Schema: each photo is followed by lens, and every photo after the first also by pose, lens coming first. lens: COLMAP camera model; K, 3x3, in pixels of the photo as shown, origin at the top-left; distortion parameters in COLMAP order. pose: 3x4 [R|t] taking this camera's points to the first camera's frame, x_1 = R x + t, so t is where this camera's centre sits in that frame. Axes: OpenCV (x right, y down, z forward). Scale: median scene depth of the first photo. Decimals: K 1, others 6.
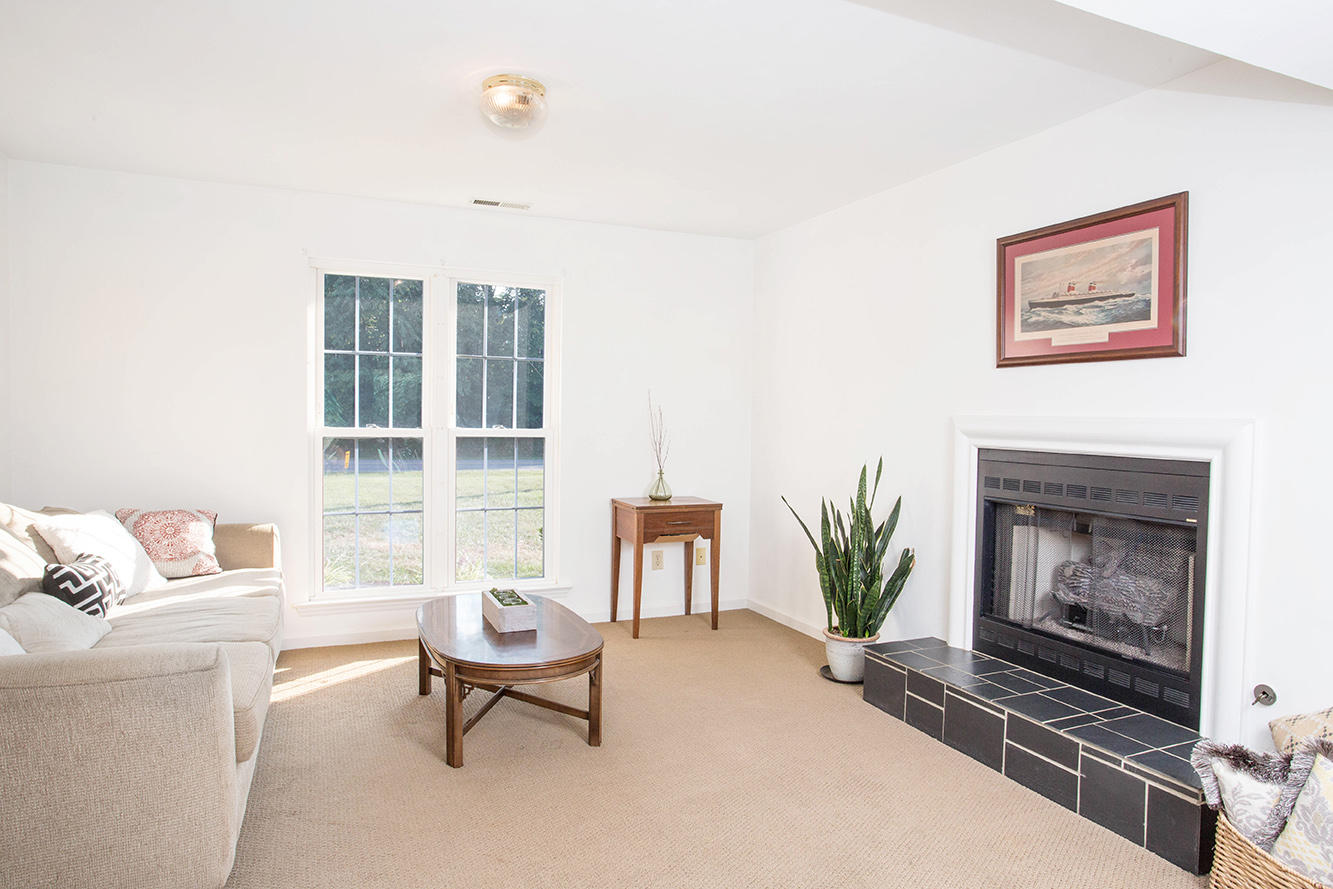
lens RADIAL K [[843.4, 0, 665.0], [0, 843.4, 438.7], [0, 0, 1]] dist [-0.020818, 0.001548]
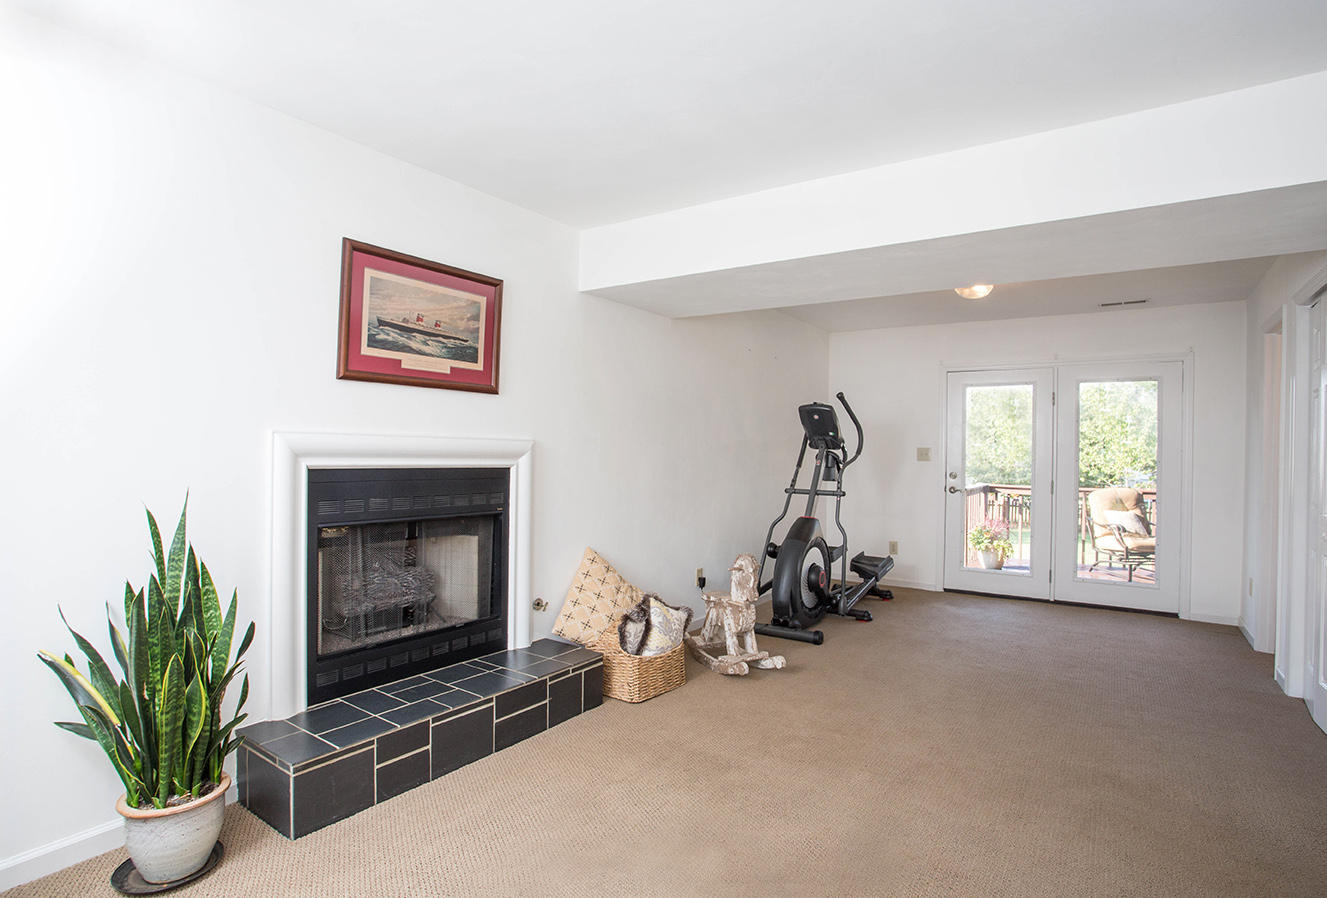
lens RADIAL K [[671.3, 0, 675.6], [0, 671.3, 449.1], [0, 0, 1]] dist [-0.022053, 0.000155]
pose [[-0.528205, -0.018063, 0.848925, -0.421443], [0.002317, 0.999739, 0.022713, -0.024860], [-0.849114, 0.013964, -0.528026, 1.107508]]
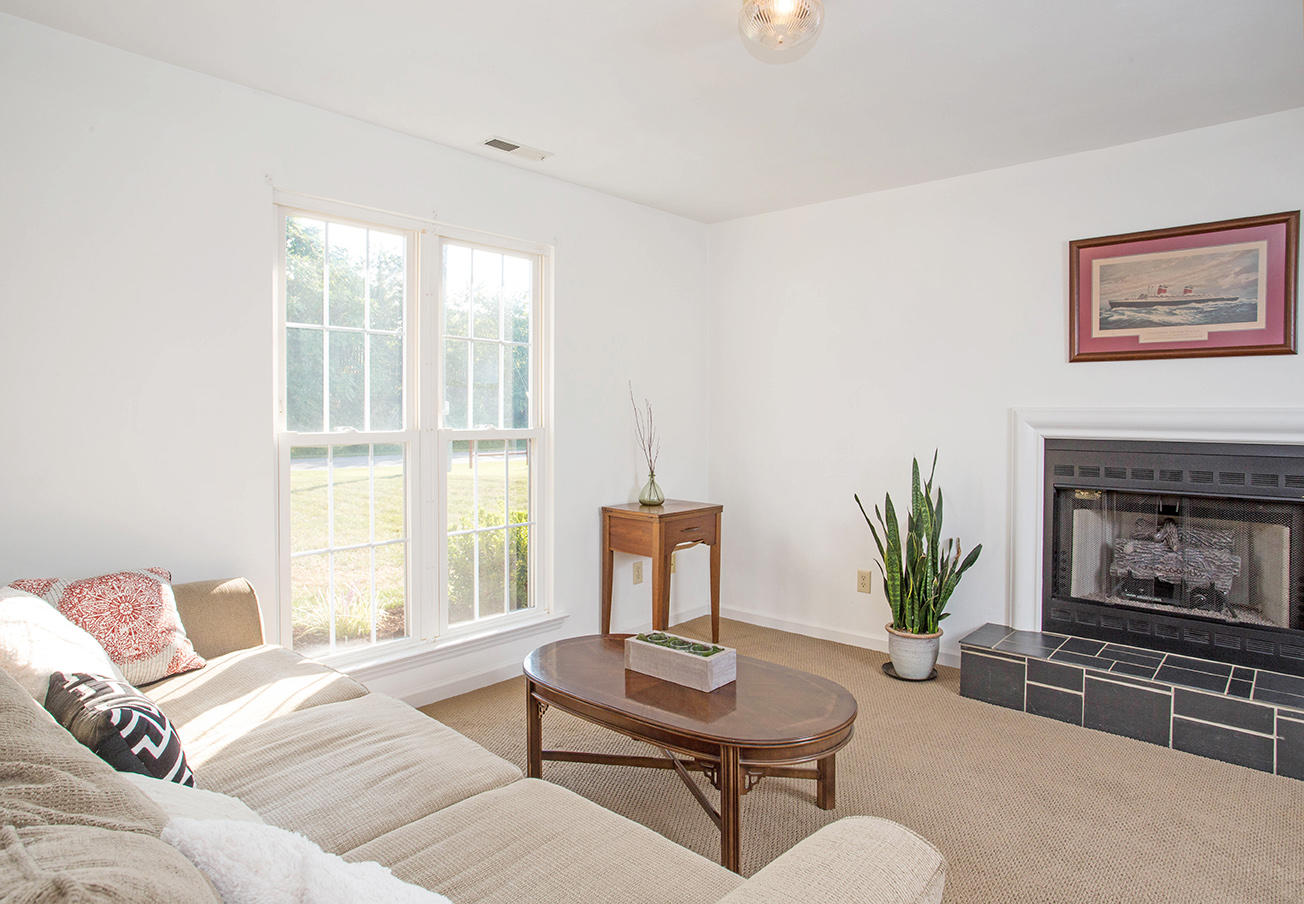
lens RADIAL K [[797.8, 0, 663.0], [0, 797.8, 419.1], [0, 0, 1]] dist [-0.018700, 0.008237]
pose [[0.897965, -0.014773, 0.439819, -0.526112], [0.021446, 0.999718, -0.010206, -0.013709], [-0.439544, 0.018597, 0.898029, 0.335820]]
